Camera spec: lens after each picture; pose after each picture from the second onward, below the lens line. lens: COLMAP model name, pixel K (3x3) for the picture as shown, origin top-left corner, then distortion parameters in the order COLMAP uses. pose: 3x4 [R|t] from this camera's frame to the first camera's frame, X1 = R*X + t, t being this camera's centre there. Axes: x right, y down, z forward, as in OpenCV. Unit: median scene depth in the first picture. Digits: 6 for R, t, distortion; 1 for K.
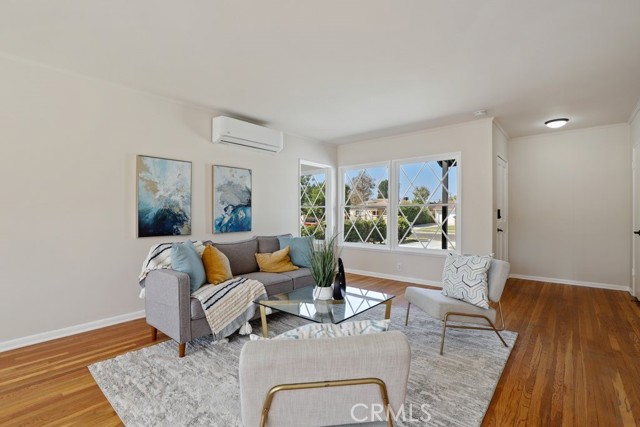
lens RADIAL K [[299.8, 0, 320.0], [0, 299.8, 213.5], [0, 0, 1]] dist [-0.000159, 0.000010]
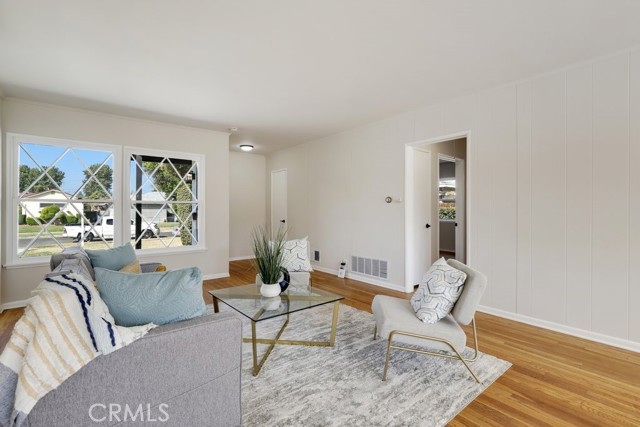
lens RADIAL K [[299.8, 0, 320.0], [0, 299.8, 213.5], [0, 0, 1]] dist [-0.000159, 0.000010]
pose [[0.196418, -0.014487, 0.980413, -0.560885], [0.005675, 0.999891, 0.013638, -0.002422], [-0.980504, 0.002885, 0.196479, 0.381879]]
